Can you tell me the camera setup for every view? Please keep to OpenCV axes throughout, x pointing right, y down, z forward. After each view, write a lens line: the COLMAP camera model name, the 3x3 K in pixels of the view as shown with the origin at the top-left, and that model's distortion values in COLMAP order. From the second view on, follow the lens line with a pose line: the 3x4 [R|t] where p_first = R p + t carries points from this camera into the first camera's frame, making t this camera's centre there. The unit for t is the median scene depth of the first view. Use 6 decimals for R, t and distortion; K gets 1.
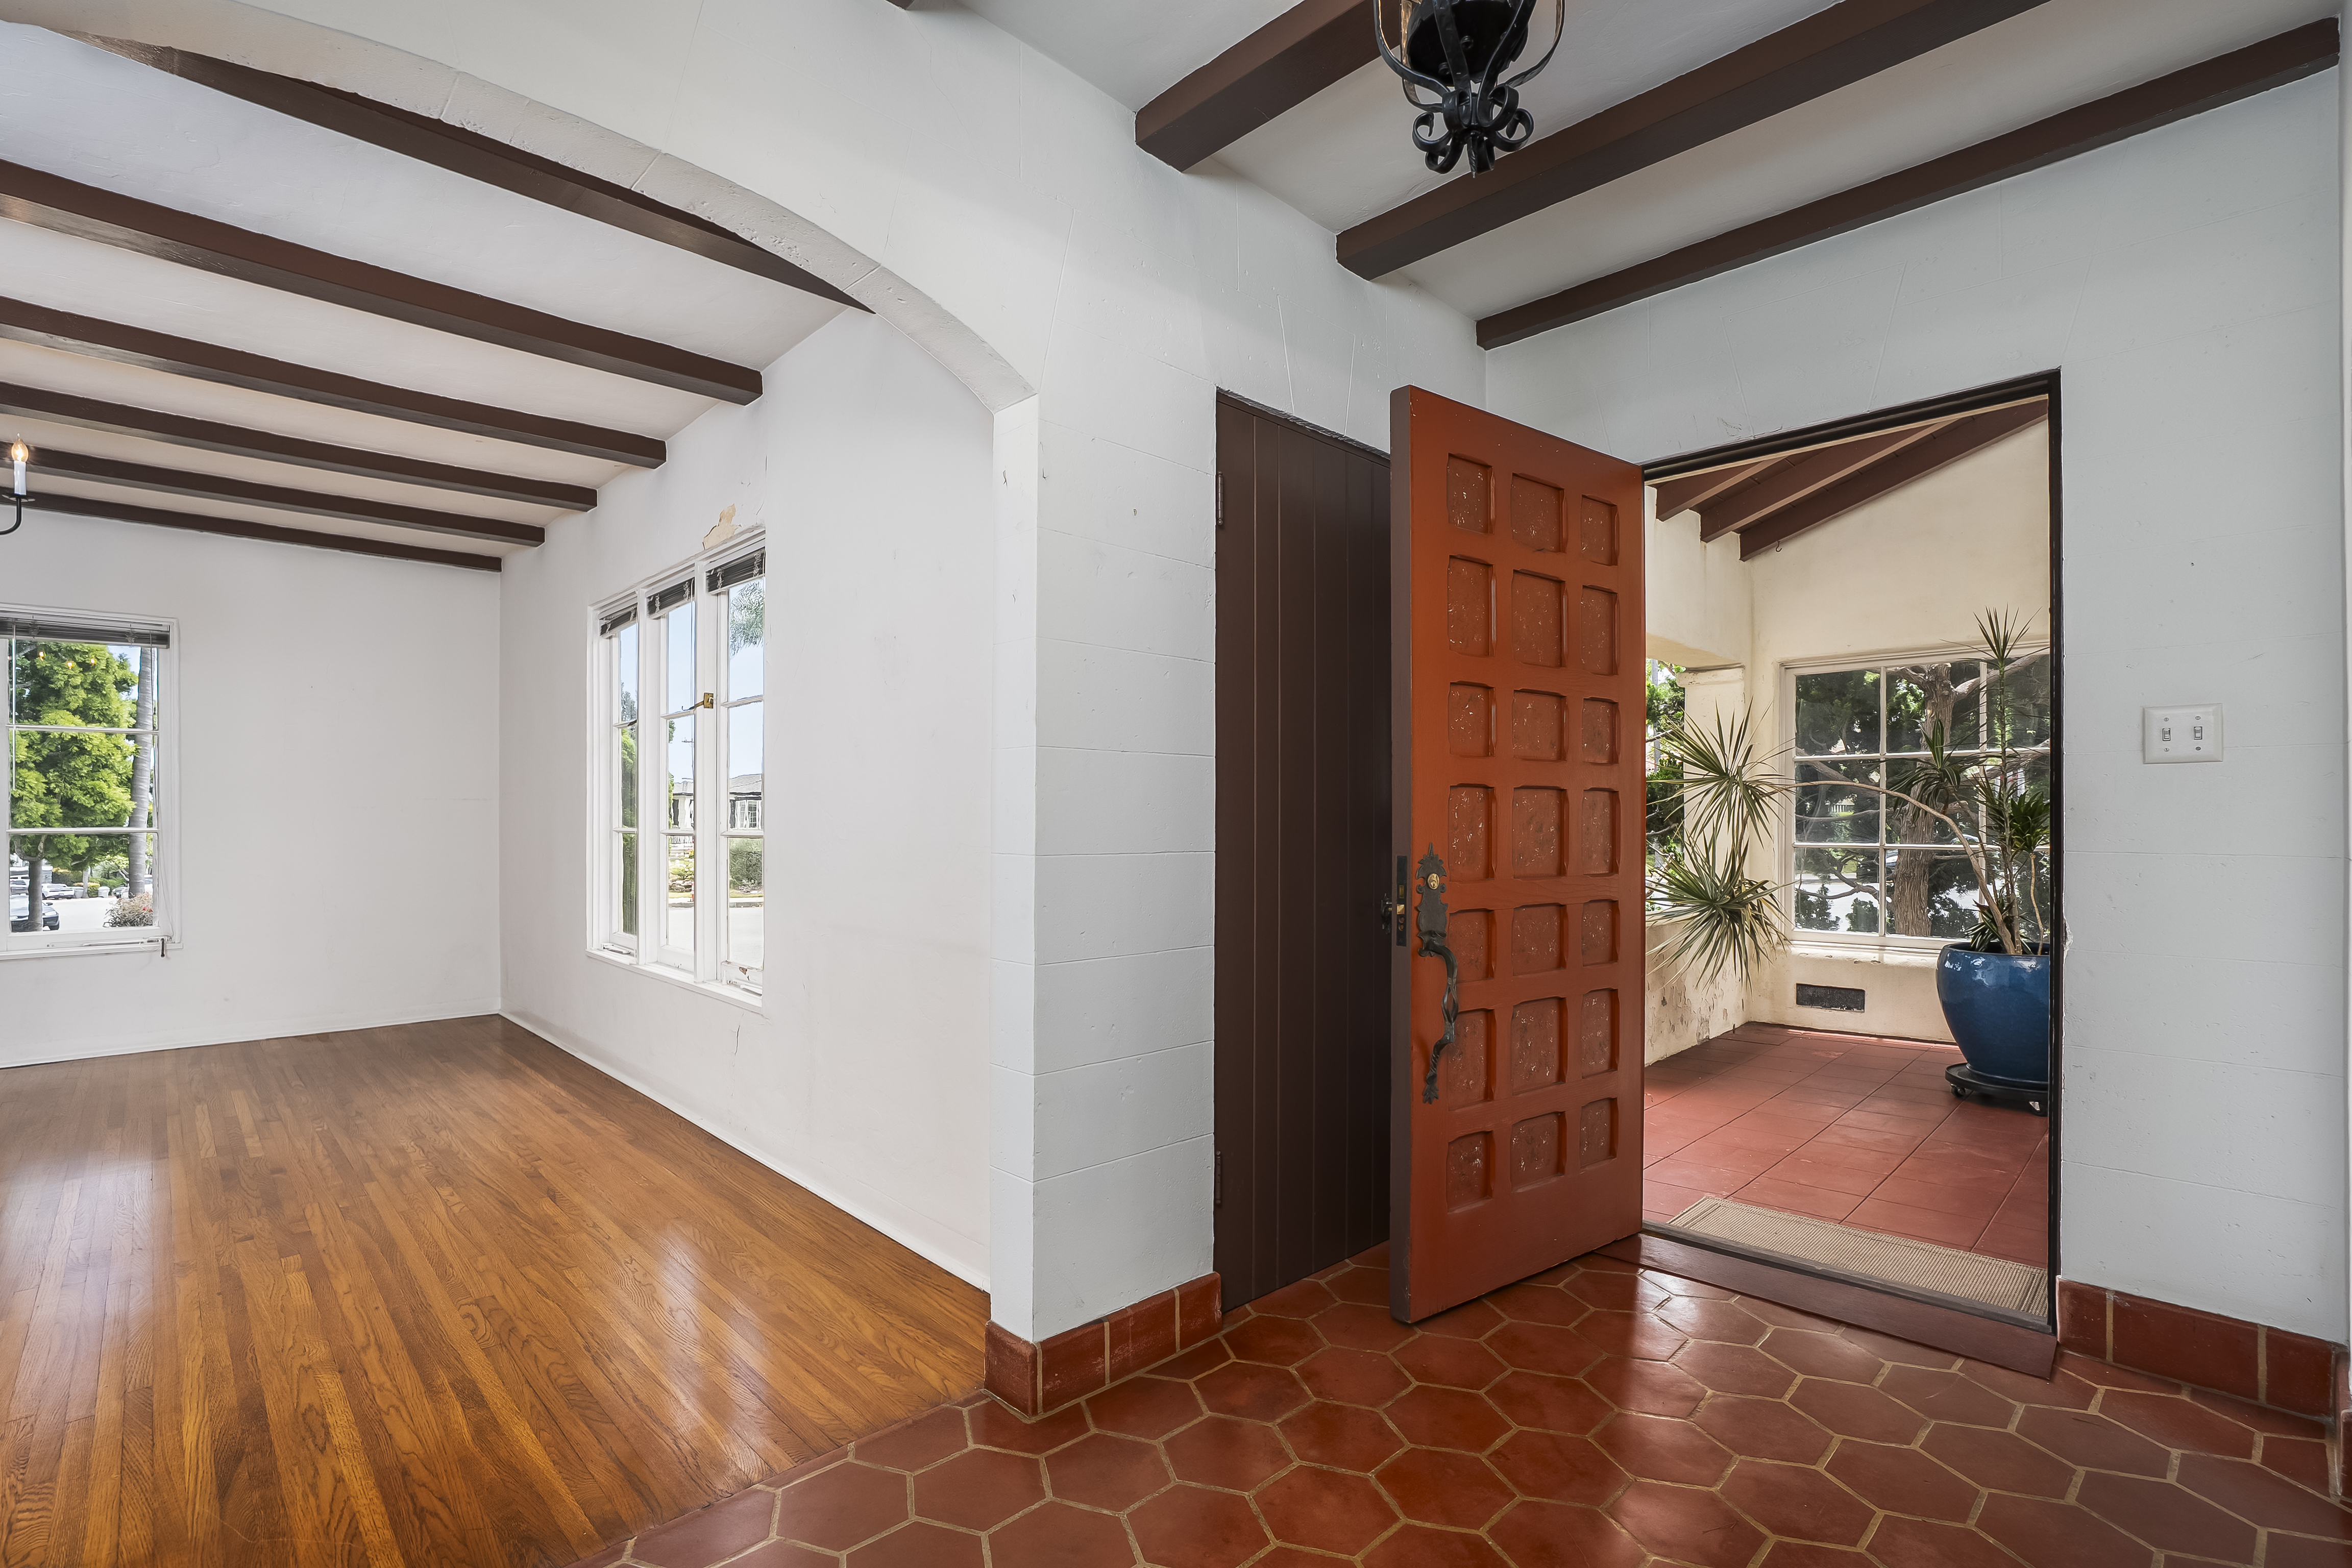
lens RADIAL K [[1077.8, 0, 1165.2], [0, 1077.8, 791.0], [0, 0, 1]] dist [-0.024473, 0.004822]
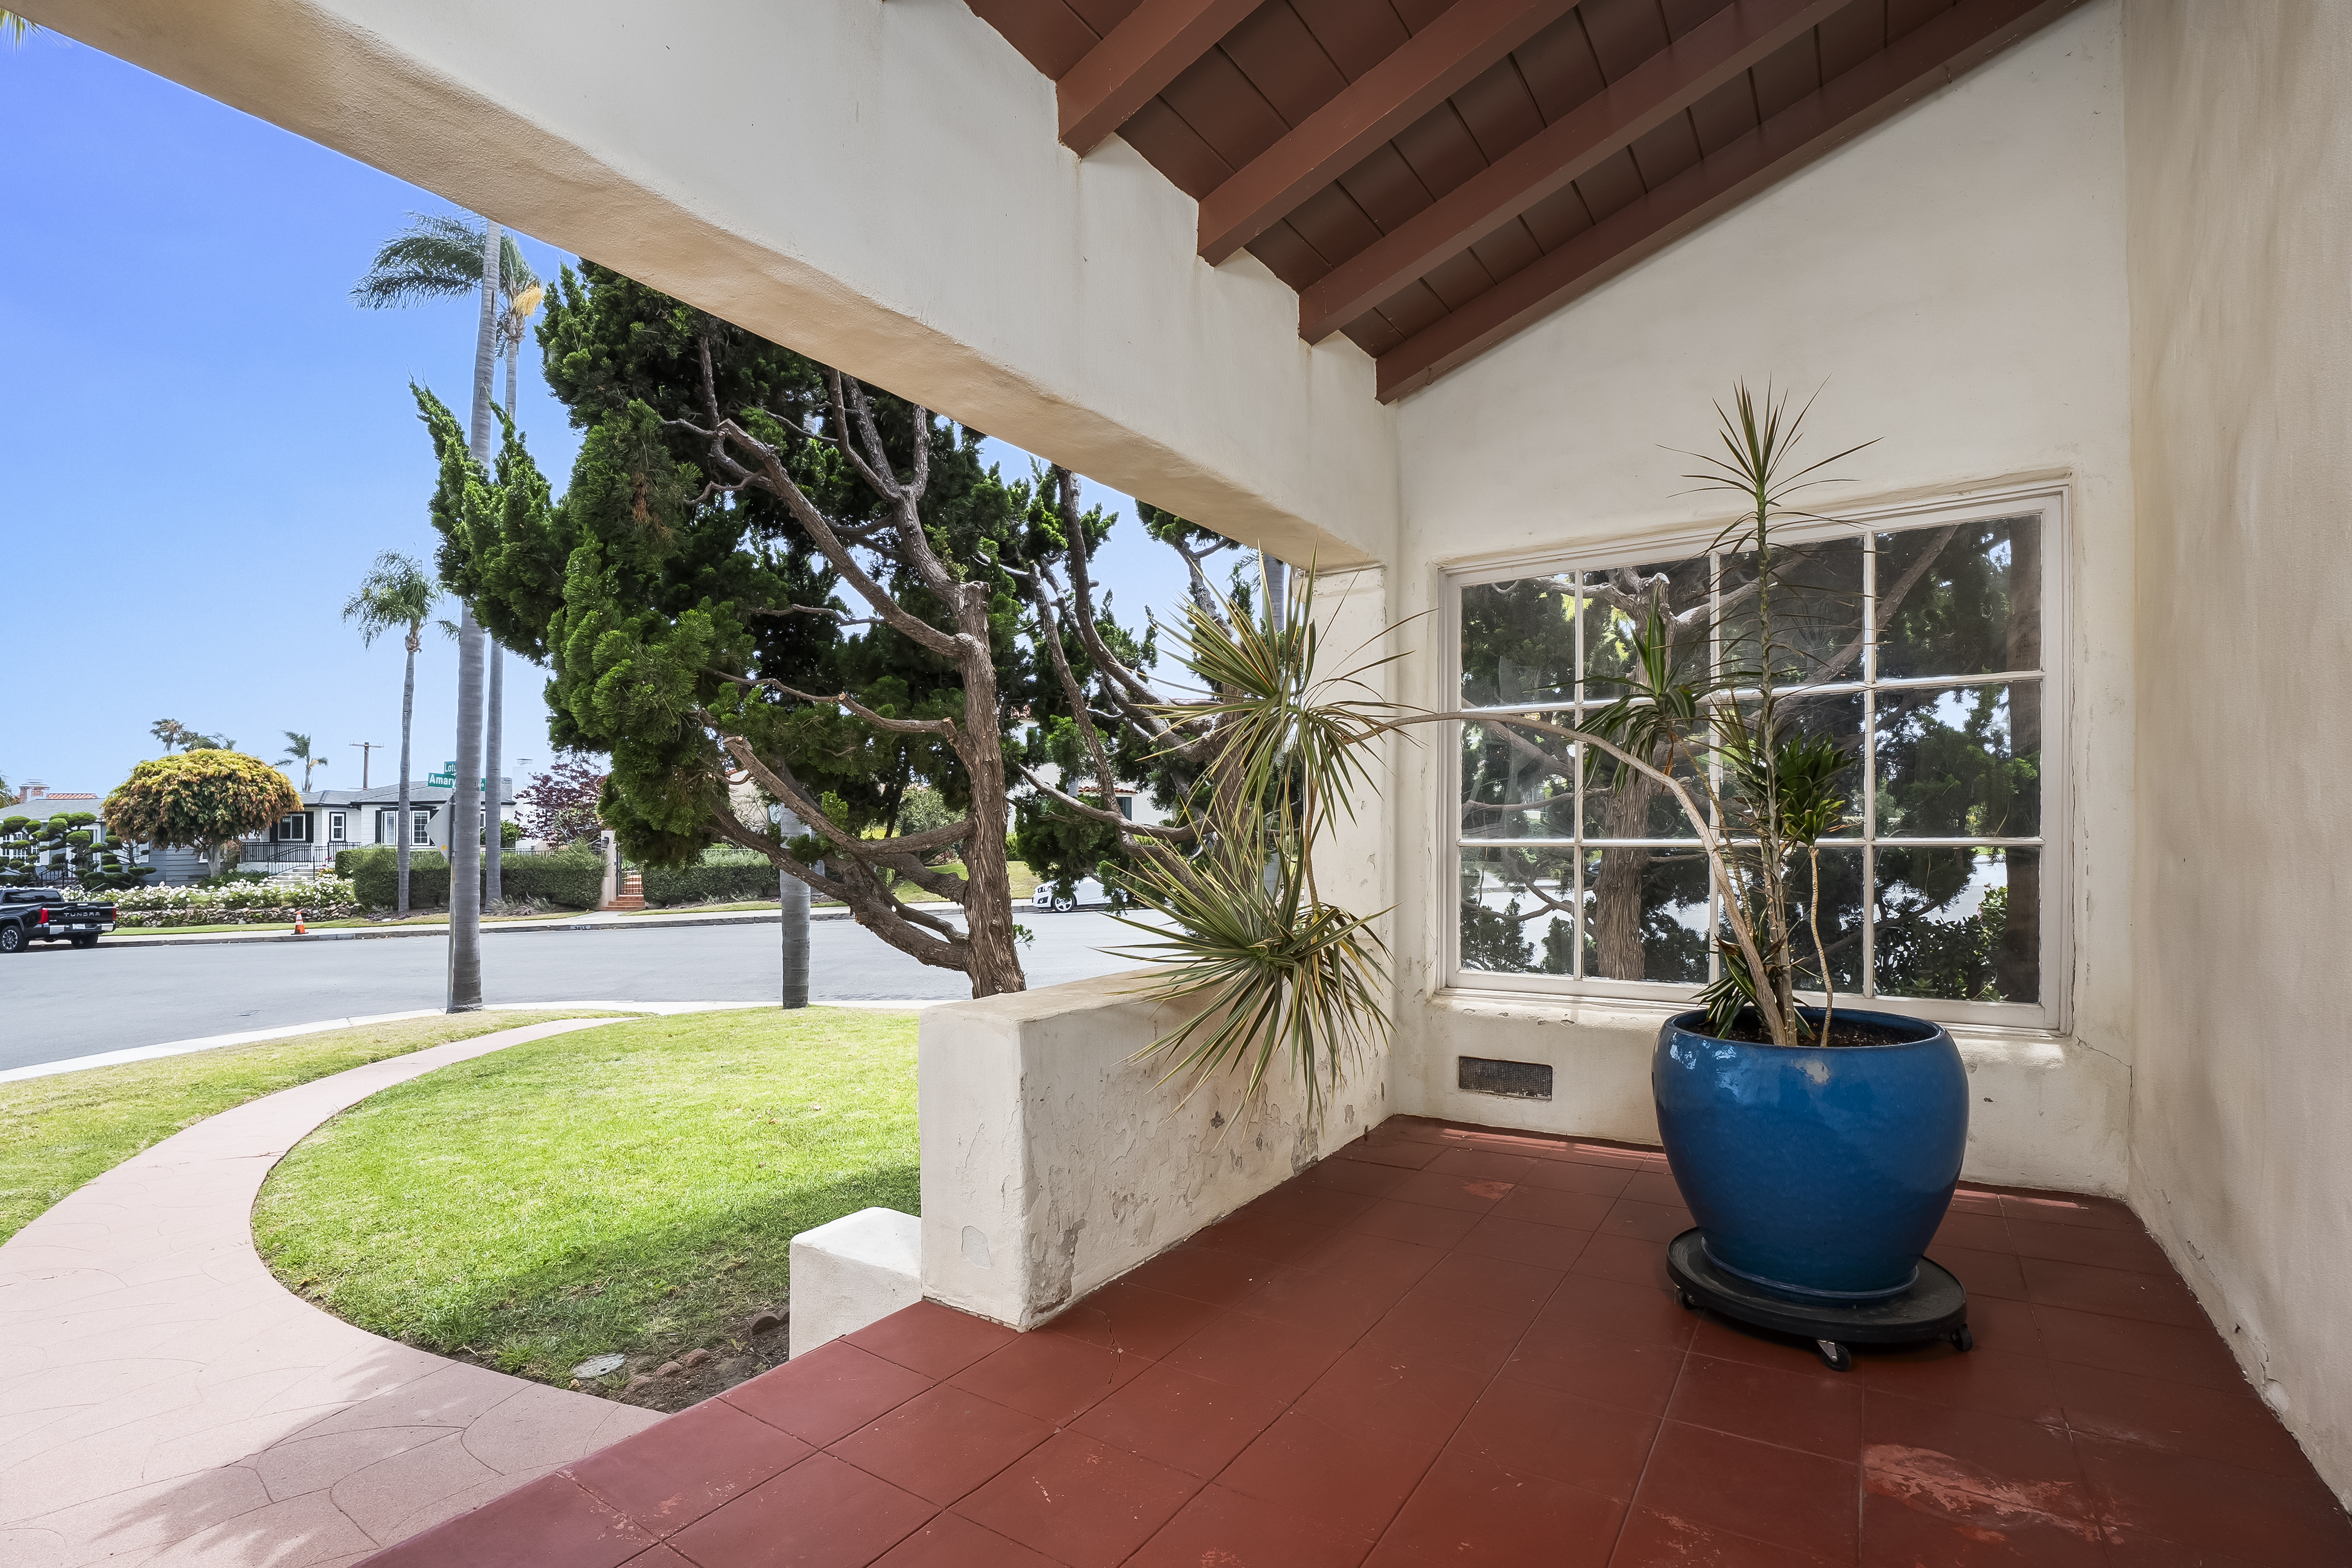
lens RADIAL K [[1077.8, 0, 1169.3], [0, 1077.8, 798.8], [0, 0, 1]] dist [-0.024473, 0.004822]
pose [[0.979069, 0.000434, 0.203527, 0.347605], [0.000303, 0.999994, -0.003593, 0.031862], [-0.203527, 0.003579, 0.979063, 0.482068]]
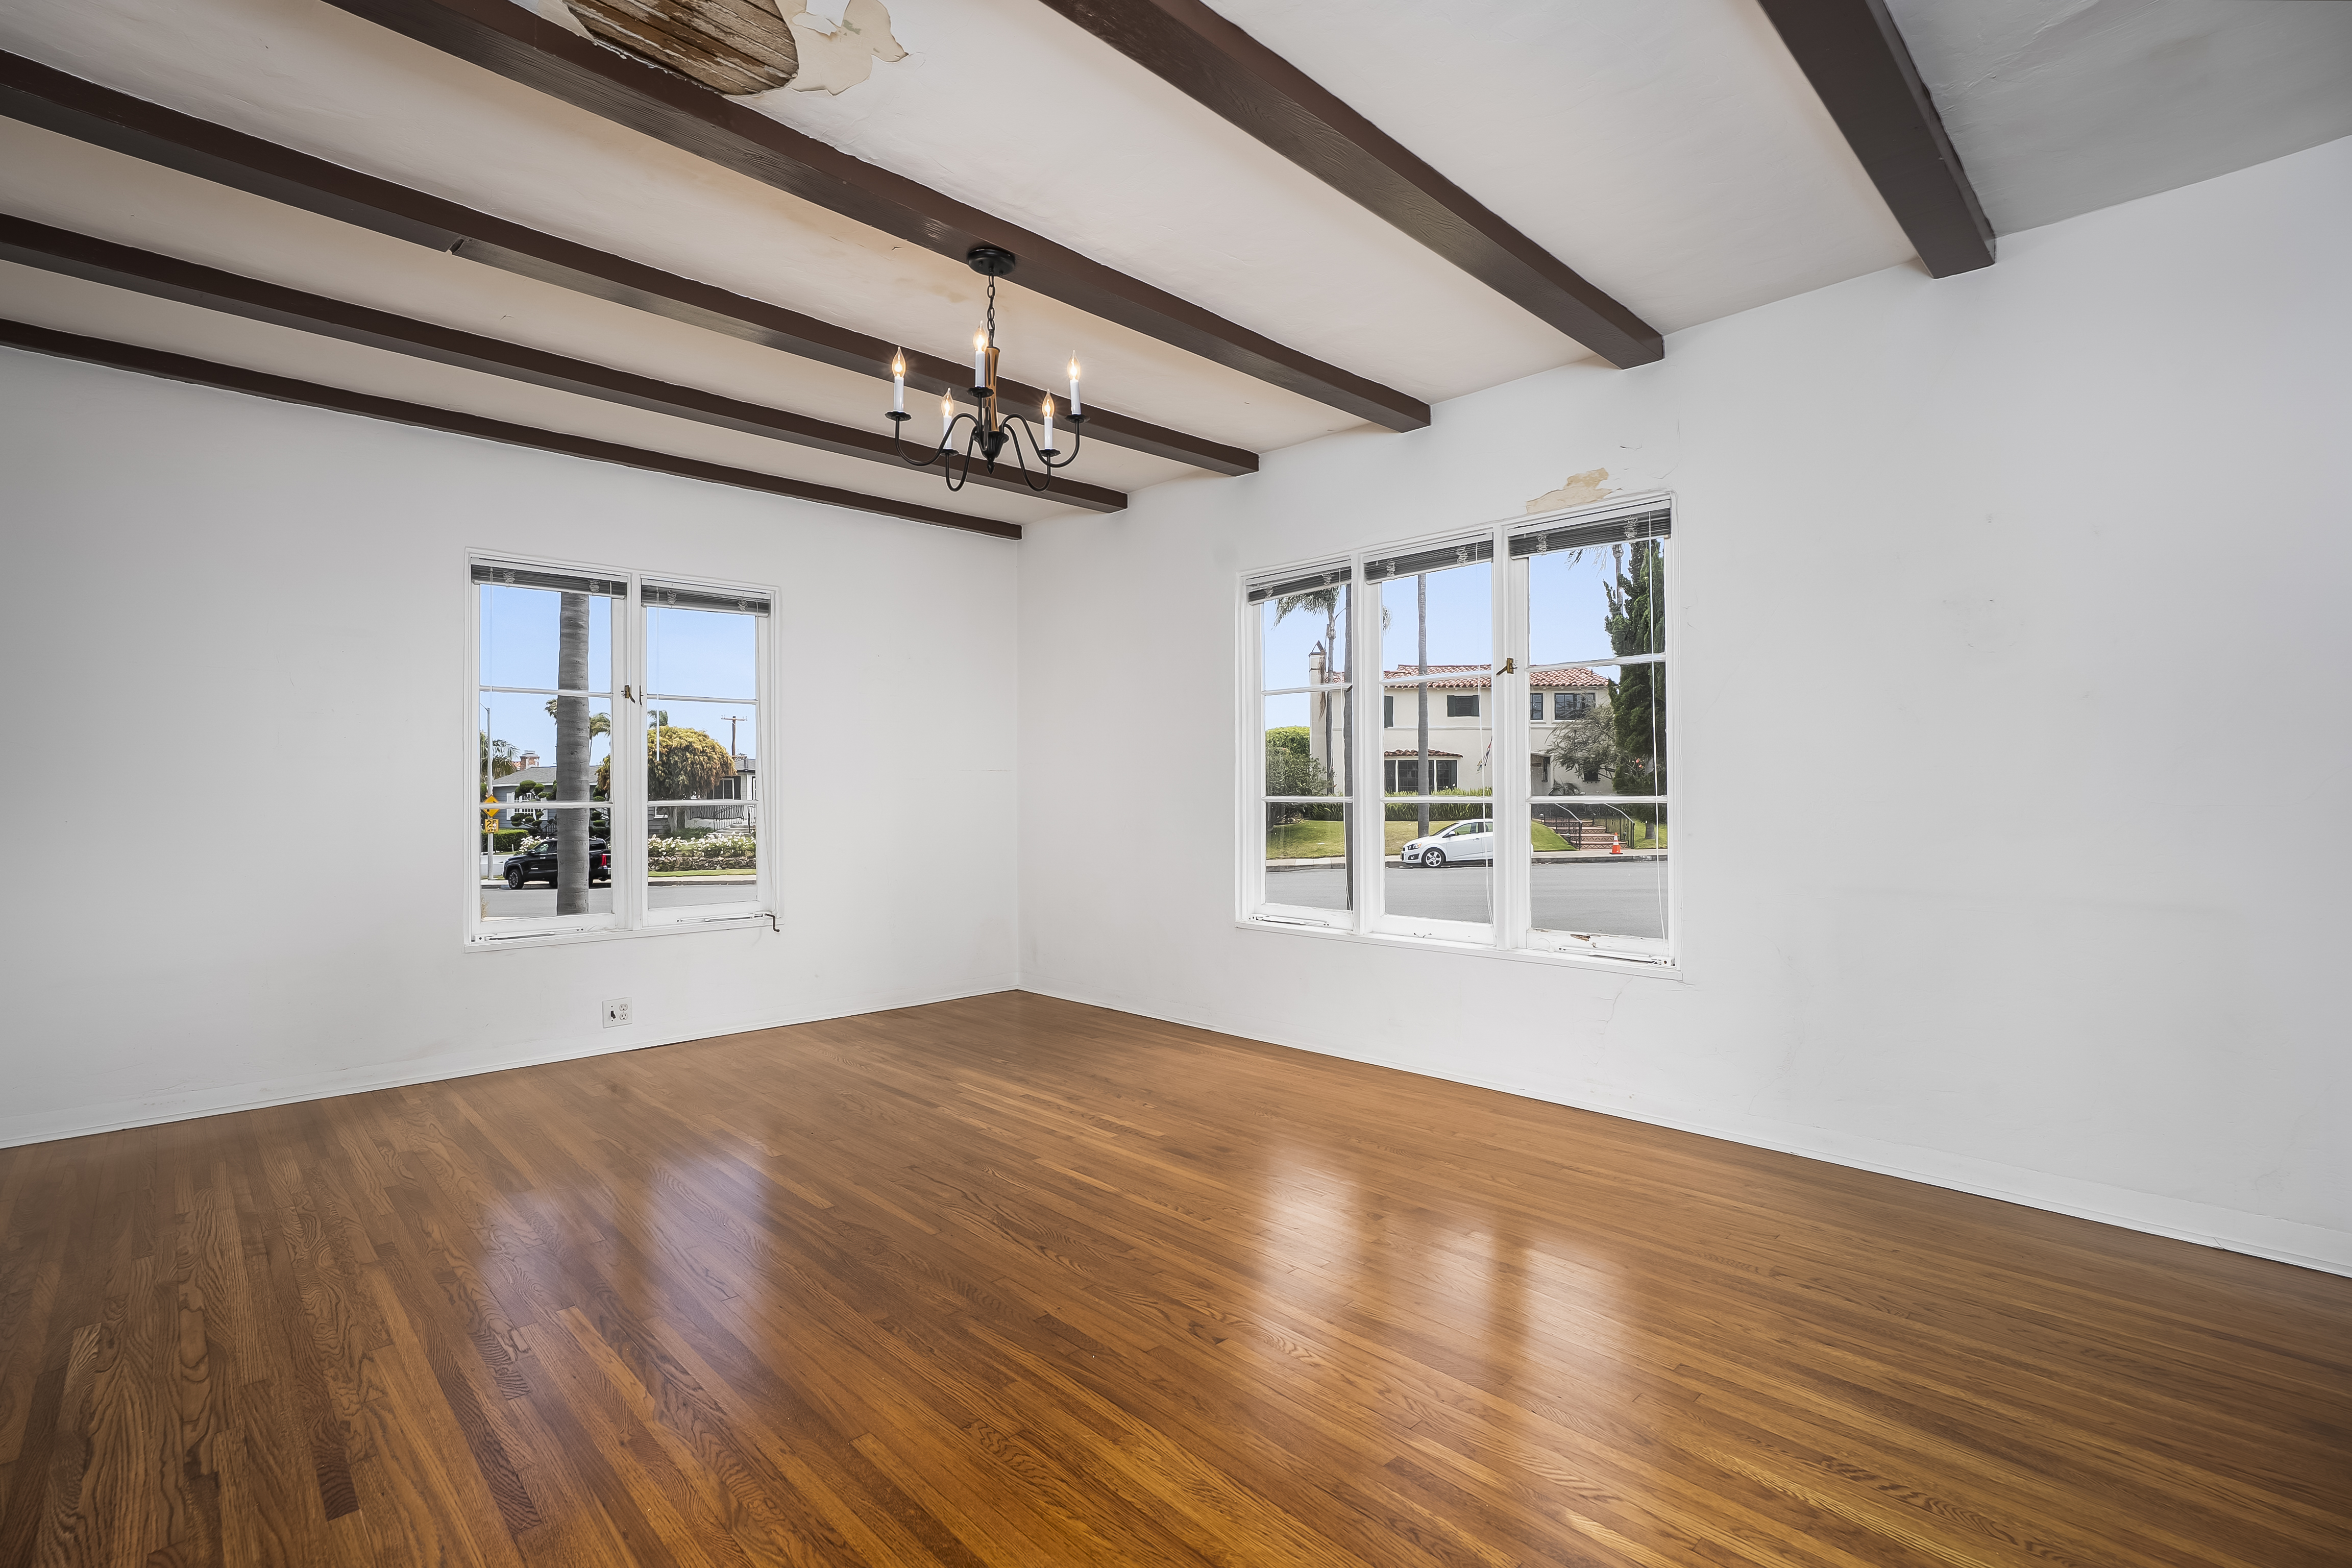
lens RADIAL K [[1077.8, 0, 1175.1], [0, 1077.8, 793.3], [0, 0, 1]] dist [-0.024473, 0.004822]
pose [[0.999978, -0.005288, 0.003889, -0.439534], [0.005177, 0.999598, 0.027887, 0.001062], [-0.004035, -0.027866, 0.999604, 0.008108]]
